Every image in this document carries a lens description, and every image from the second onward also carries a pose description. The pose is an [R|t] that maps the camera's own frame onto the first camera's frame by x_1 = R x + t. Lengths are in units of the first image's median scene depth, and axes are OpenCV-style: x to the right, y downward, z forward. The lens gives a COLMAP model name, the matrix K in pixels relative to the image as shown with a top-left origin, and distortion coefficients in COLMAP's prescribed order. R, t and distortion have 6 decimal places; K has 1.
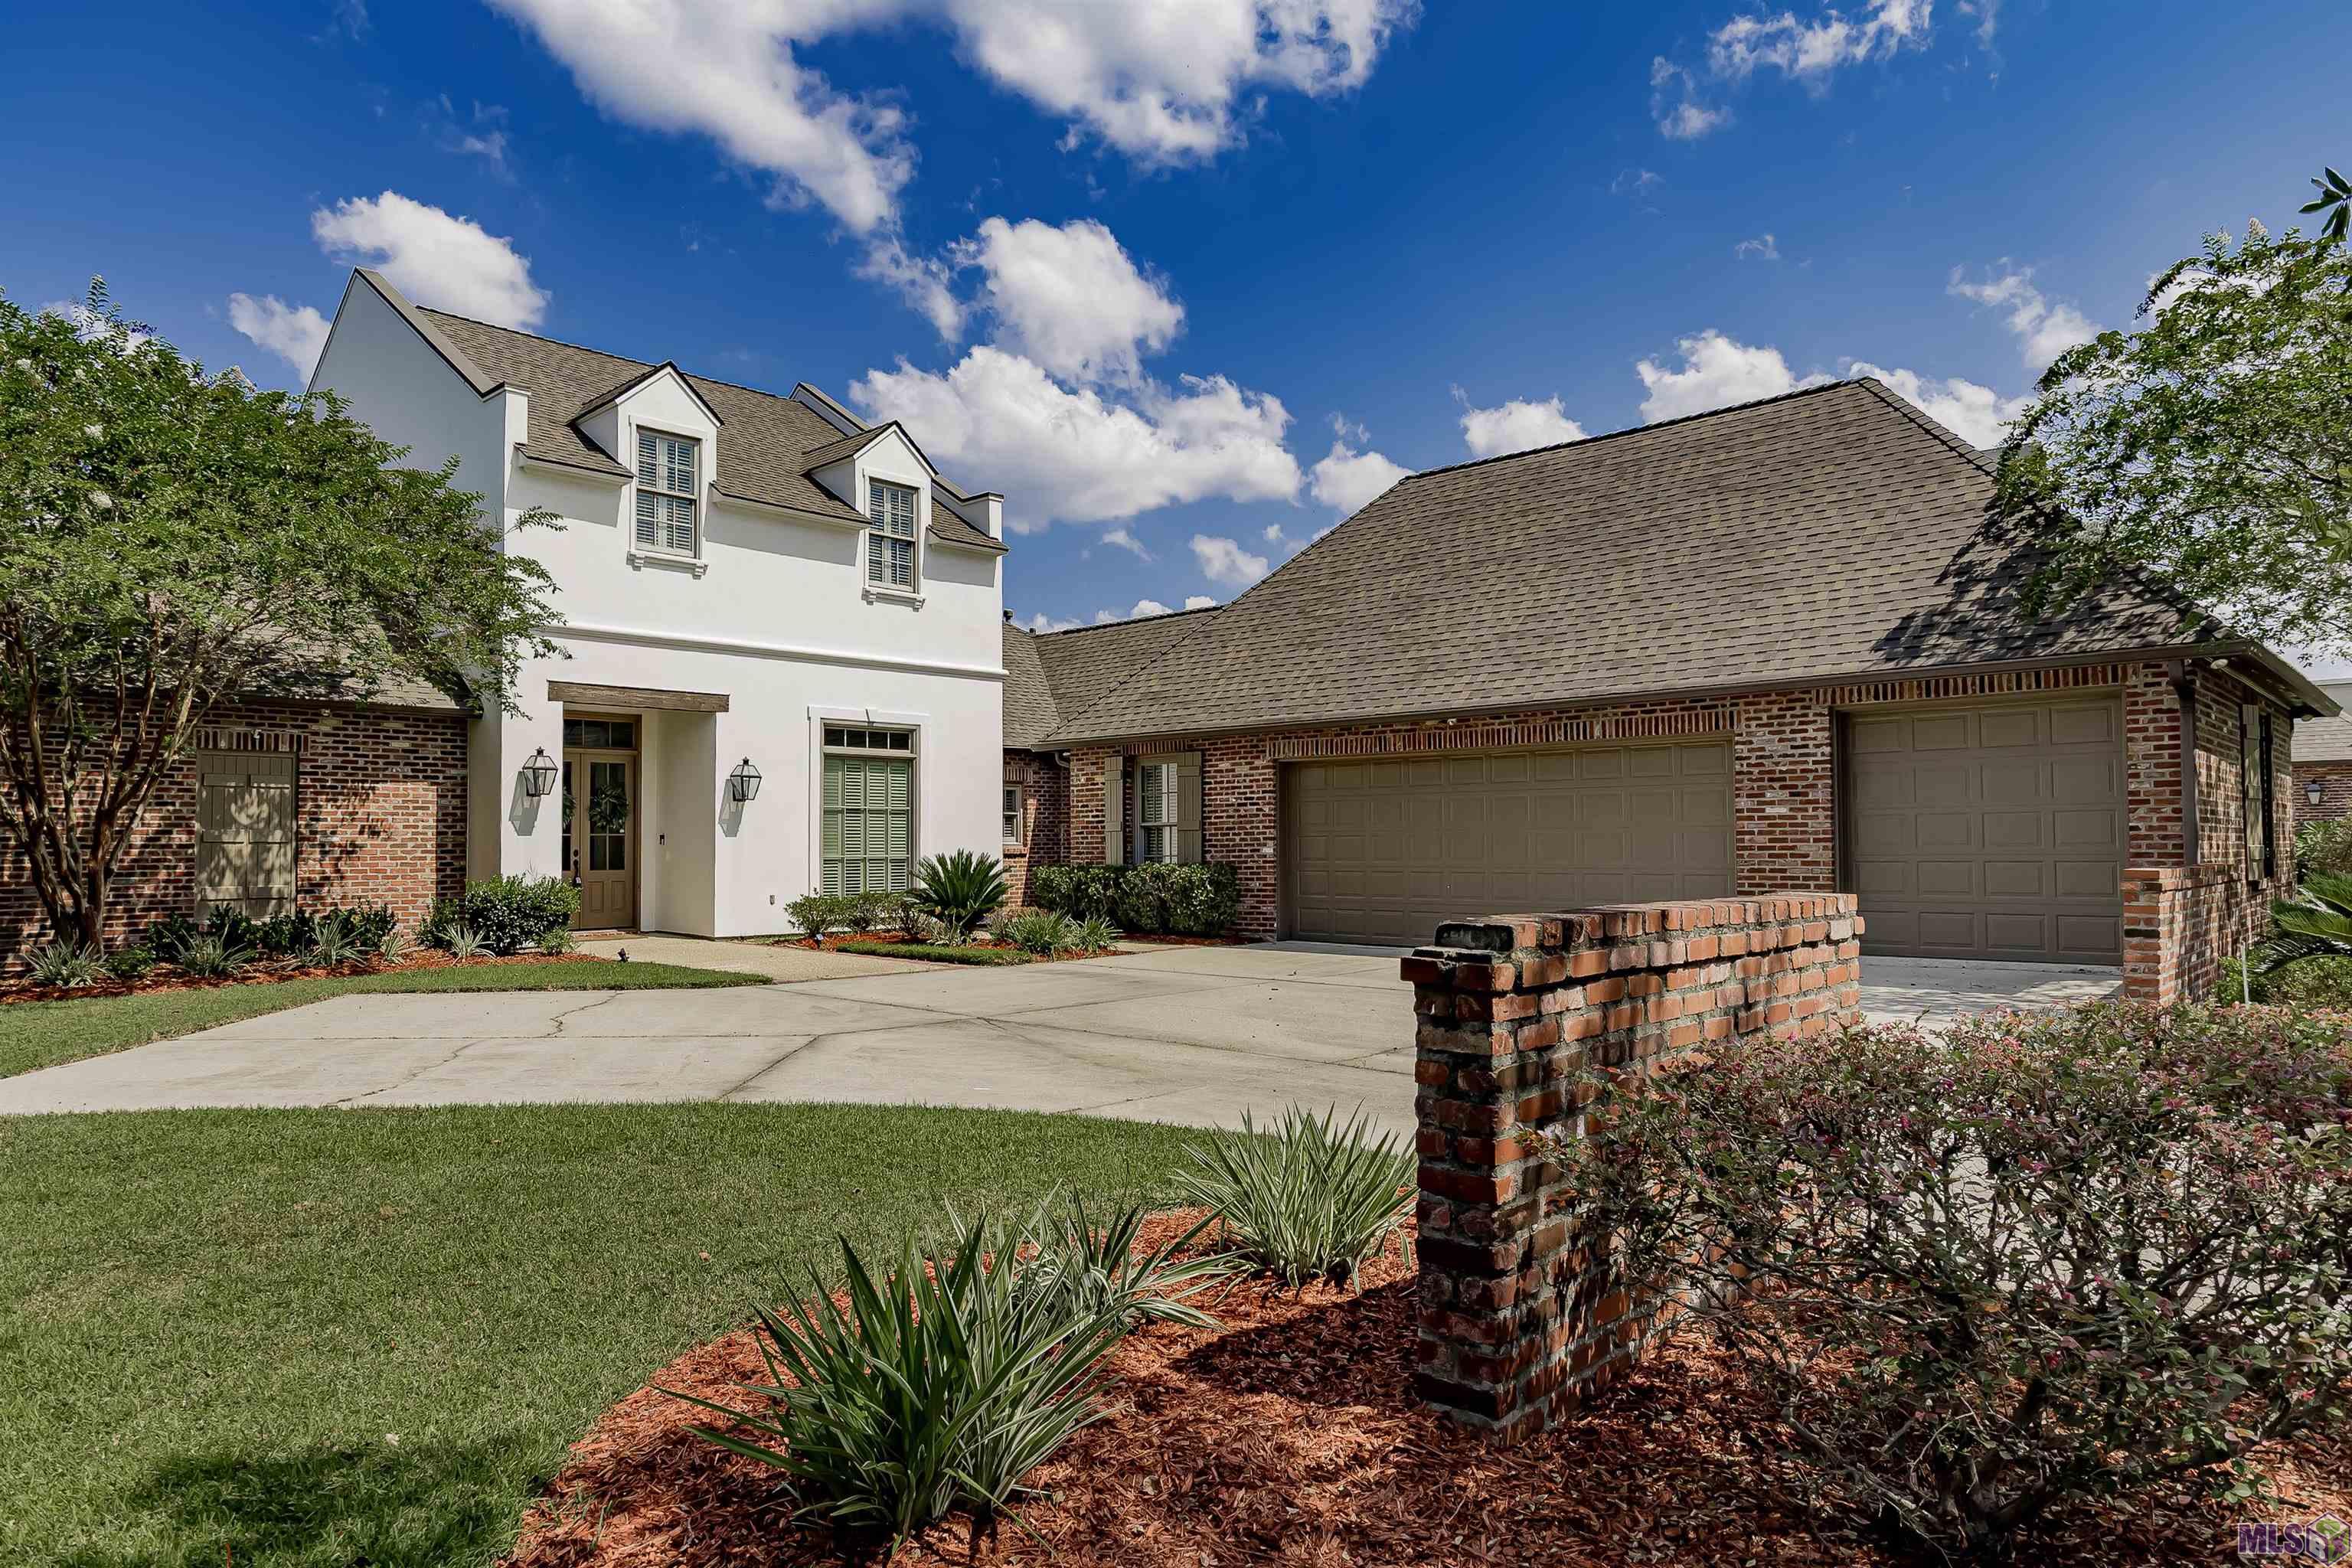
lens RADIAL K [[1470.9, 0, 1144.7], [0, 1470.9, 816.8], [0, 0, 1]] dist [-0.004570, -0.009754]
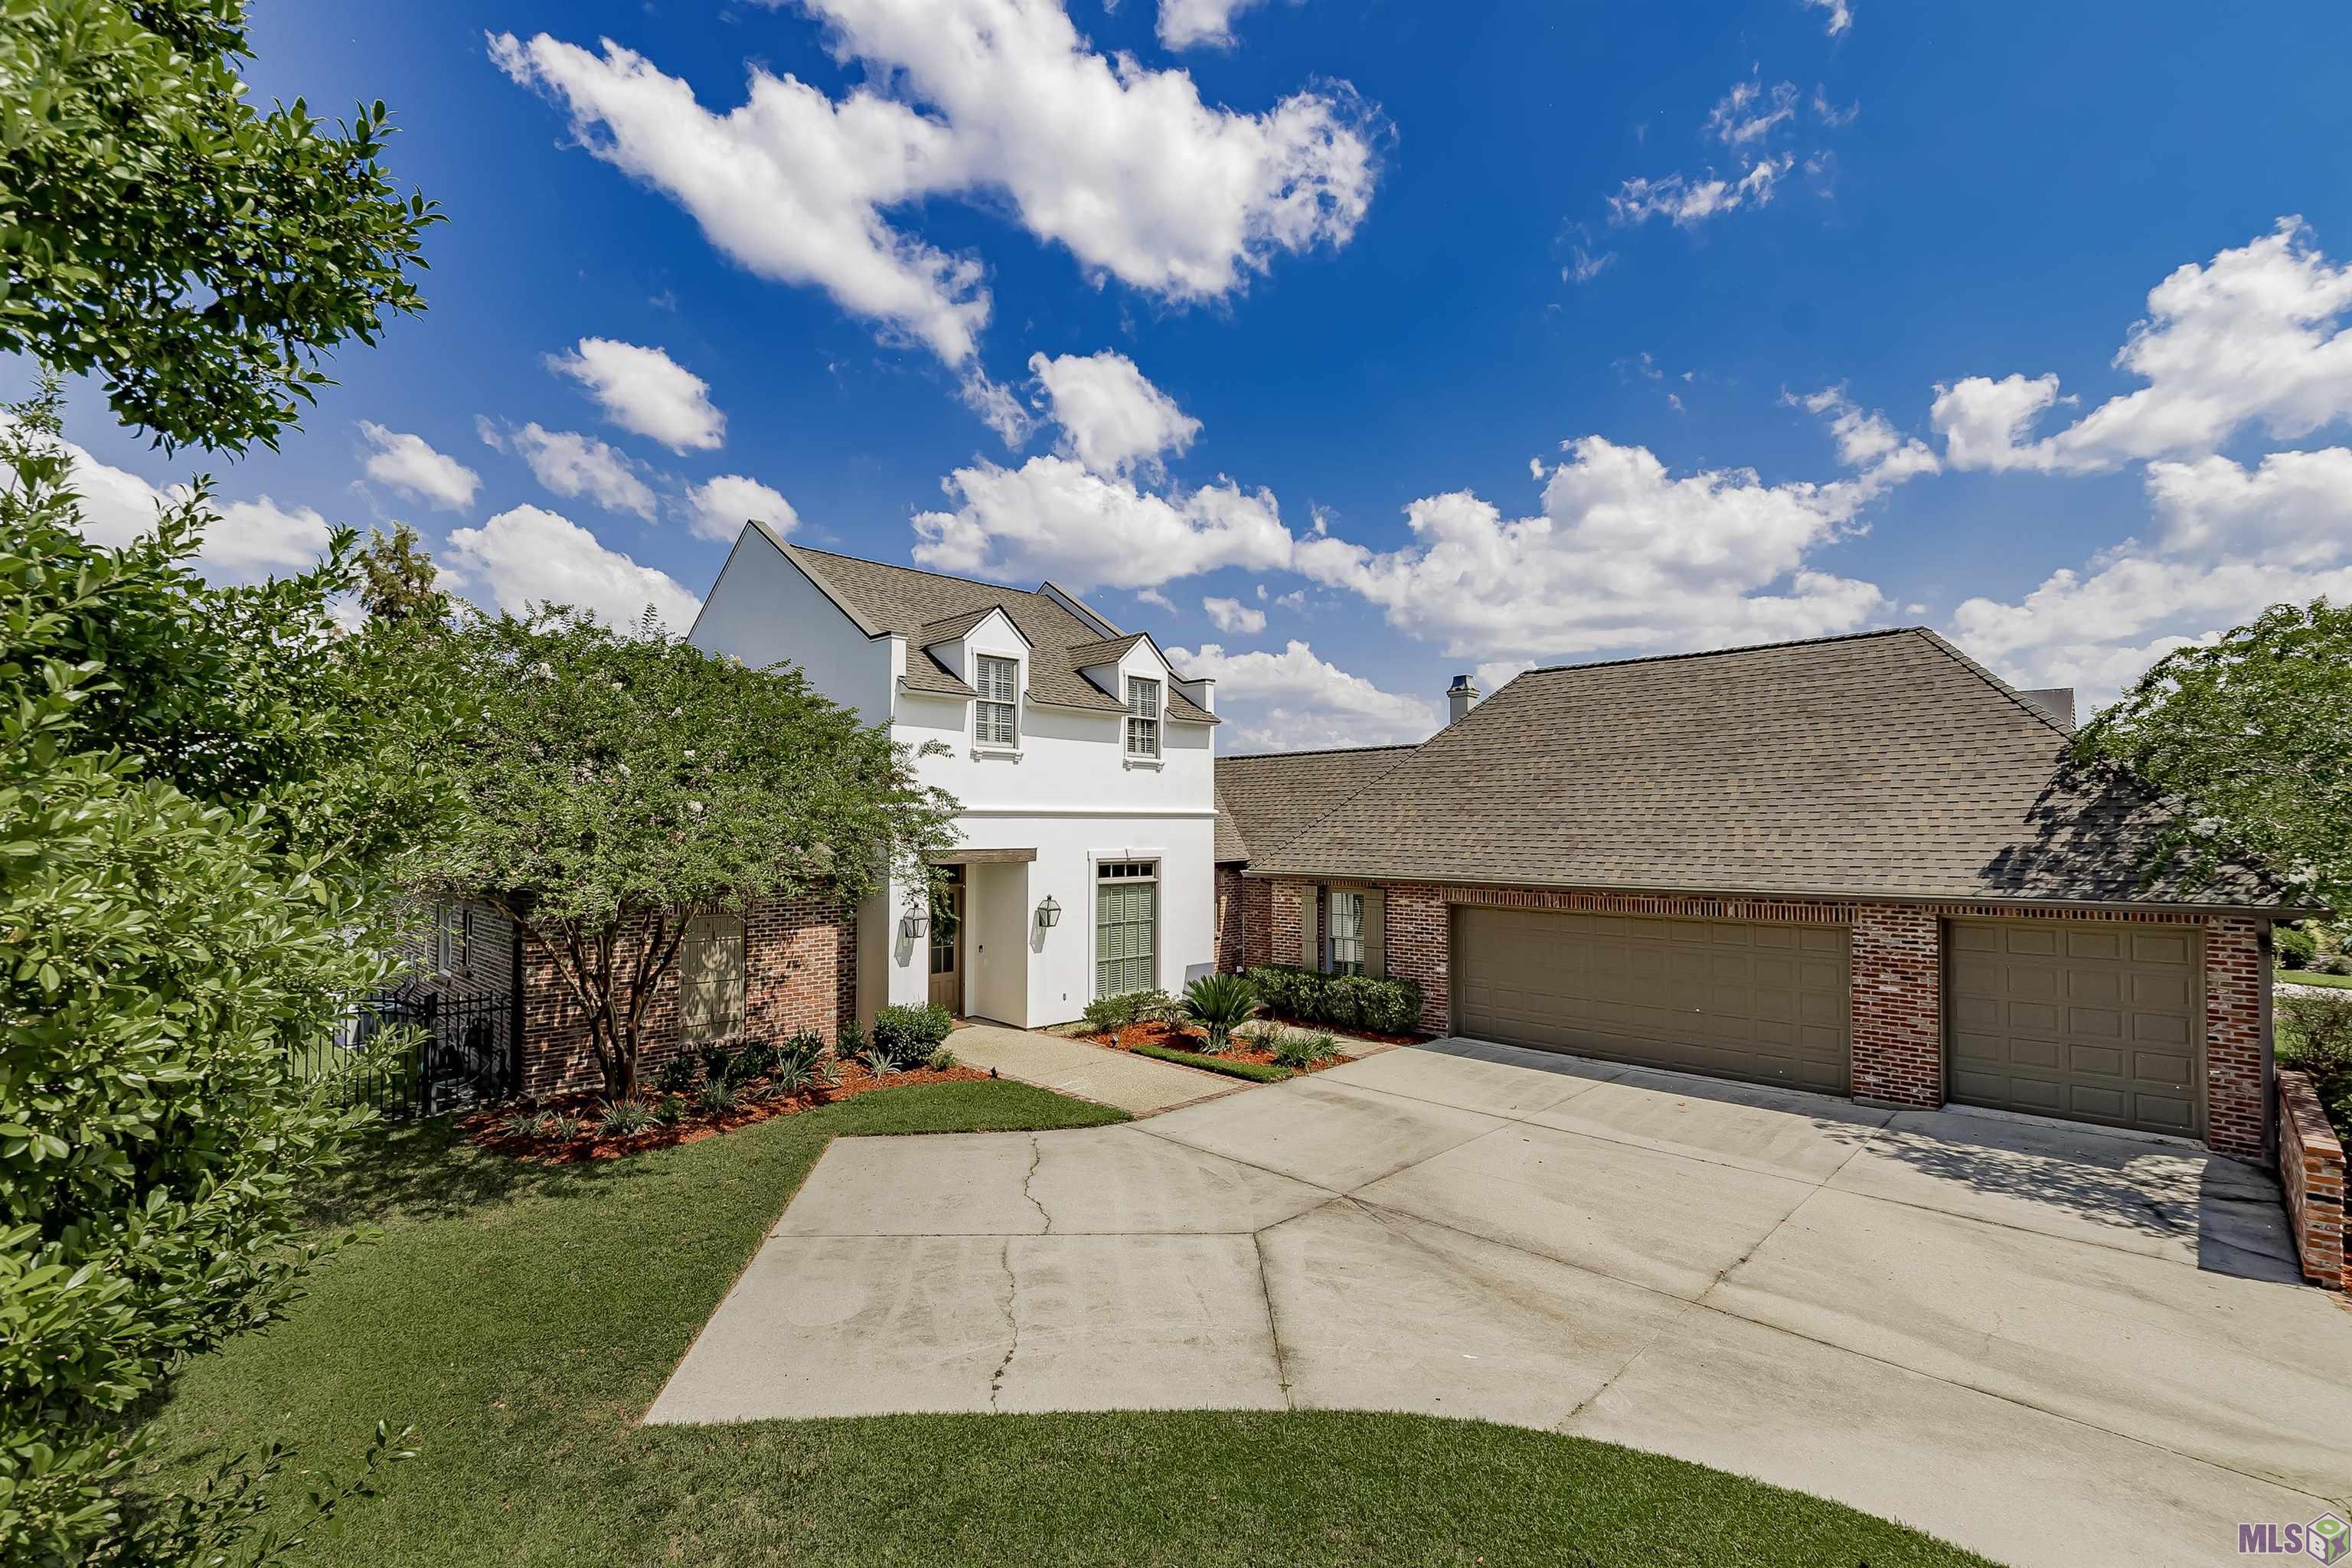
lens RADIAL K [[1073.3, 0, 1128.0], [0, 1073.3, 806.5], [0, 0, 1]] dist [-0.007802, 0.000900]
pose [[0.999575, 0.005620, -0.028590, -0.185052], [-0.005207, 0.999881, 0.014508, -0.146839], [0.028668, -0.014353, 0.999486, 0.022554]]
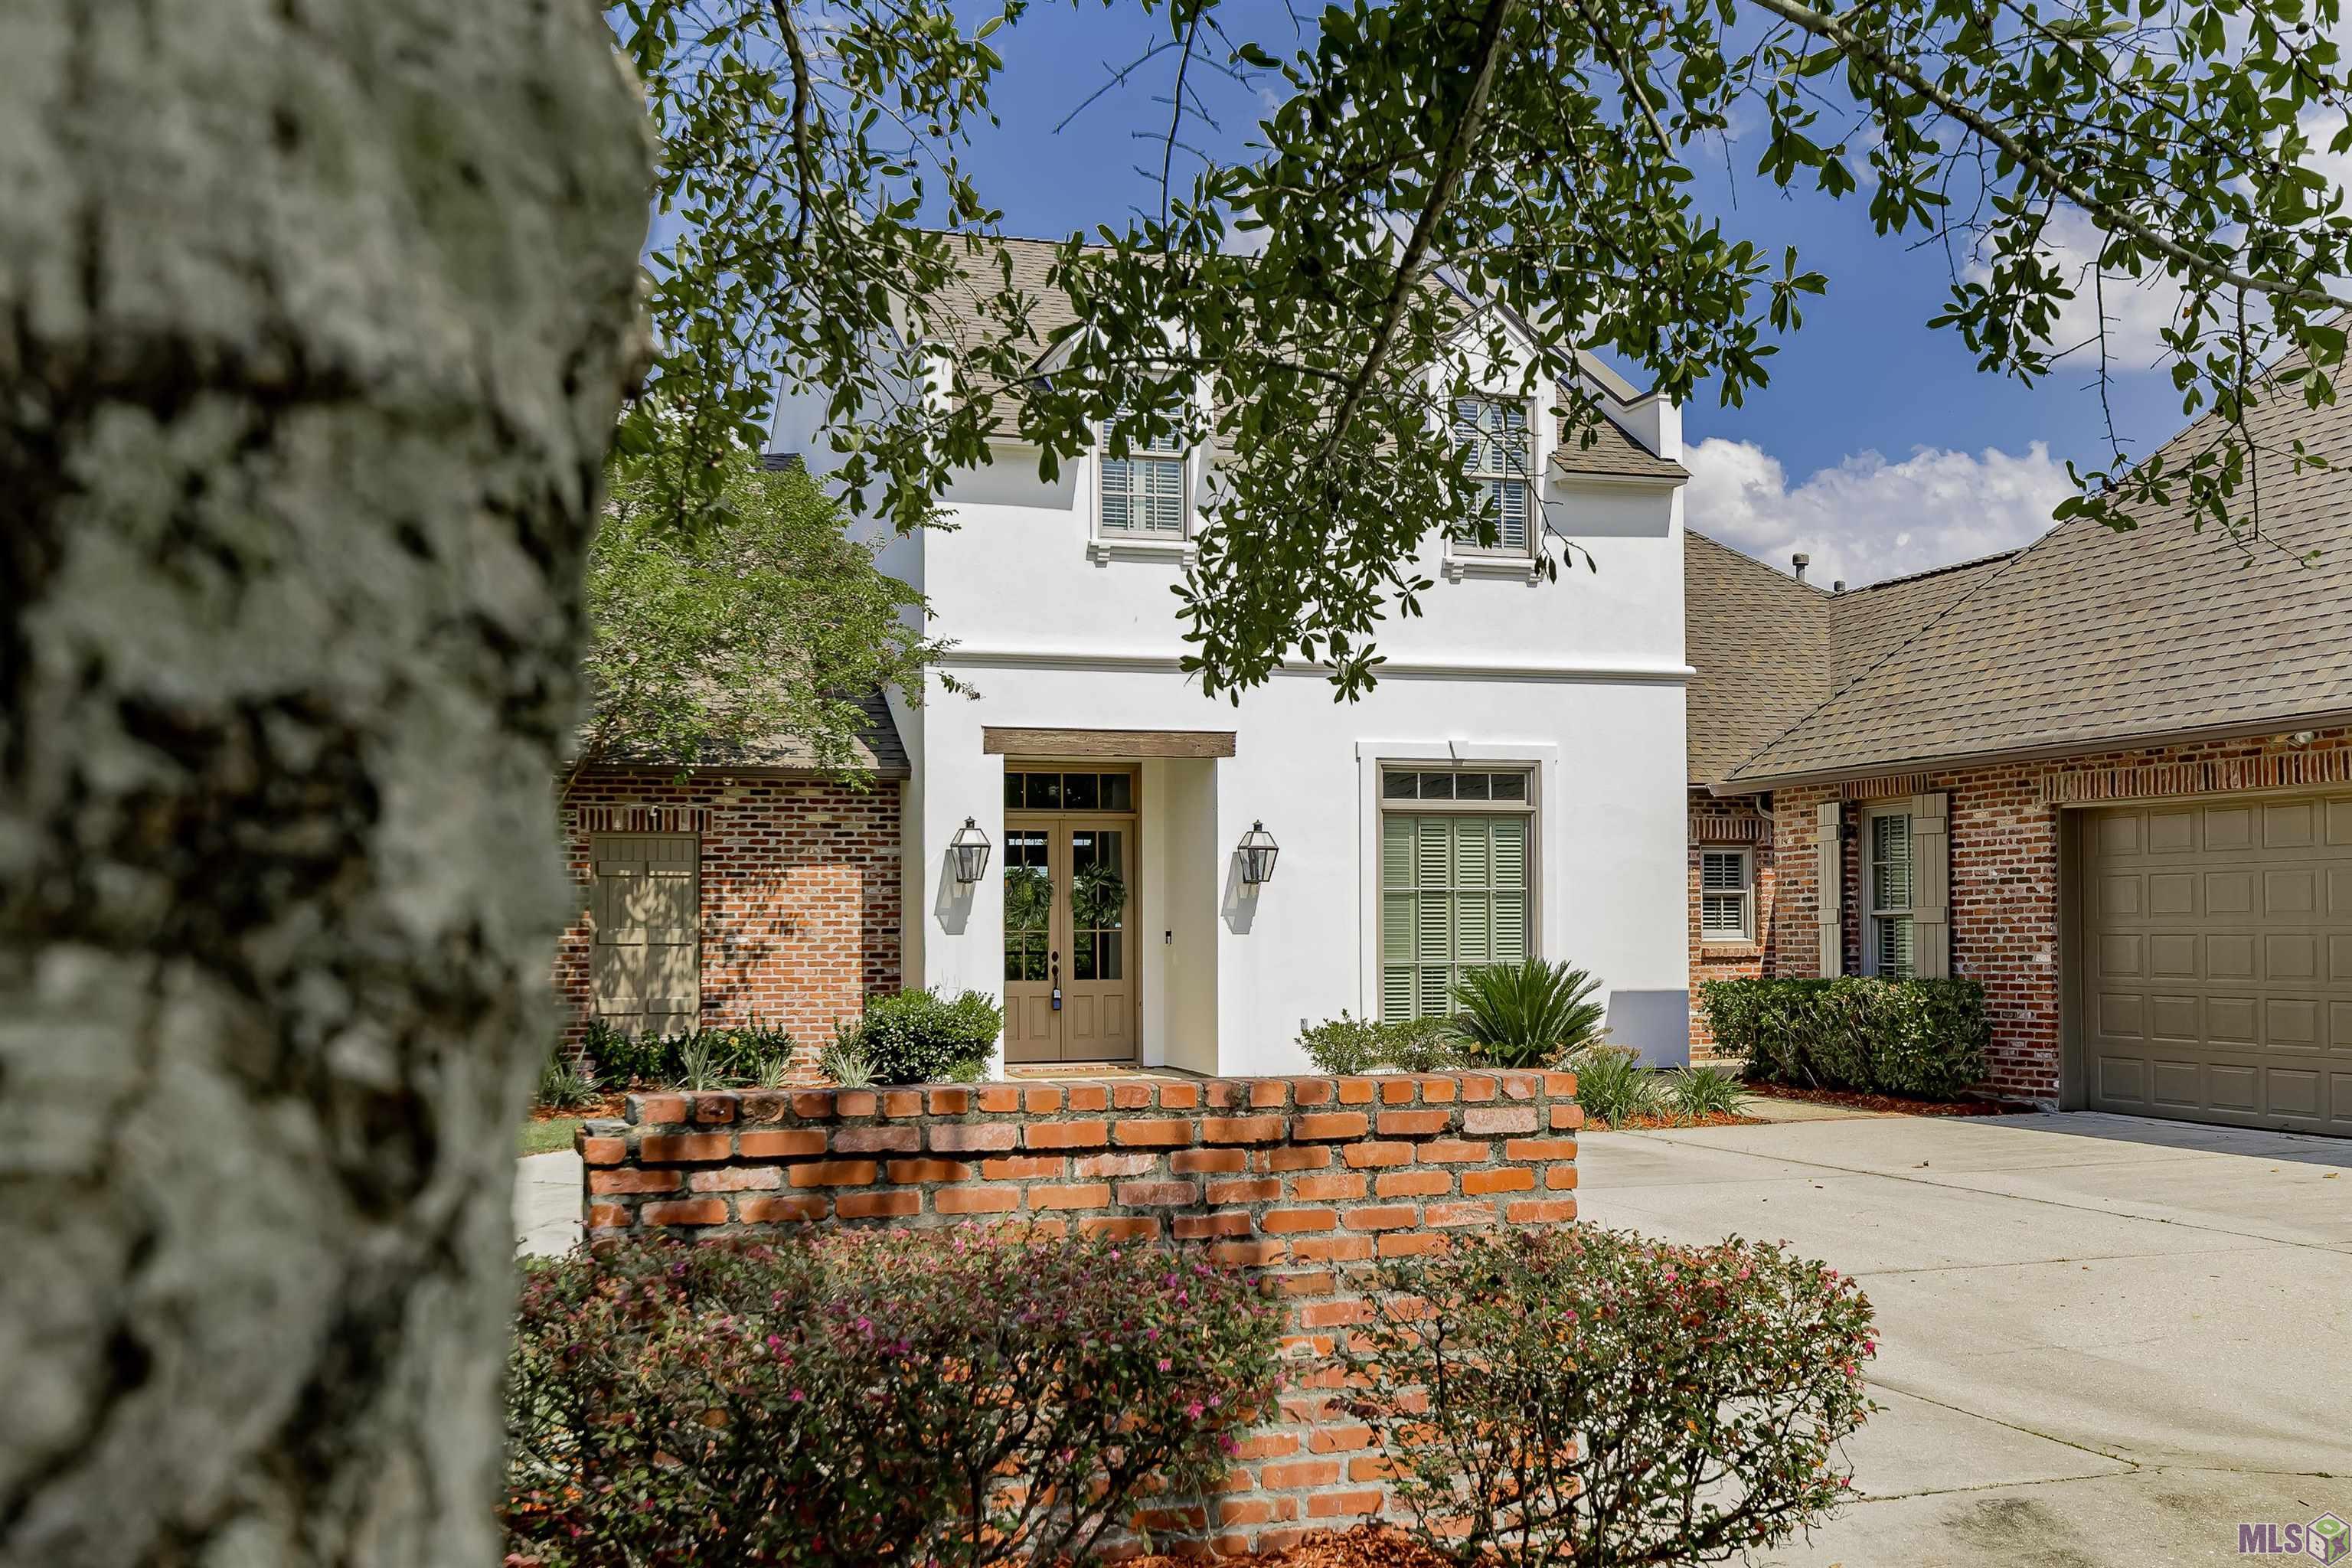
lens RADIAL K [[2450.1, 0, 1057.4], [0, 2450.1, 845.9], [0, 0, 1]] dist [-0.069677, 0.000000]
pose [[0.858692, -0.016884, -0.512214, 0.259961], [0.010634, 0.999829, -0.015131, -0.012715], [0.512381, 0.007546, 0.858725, -0.047165]]
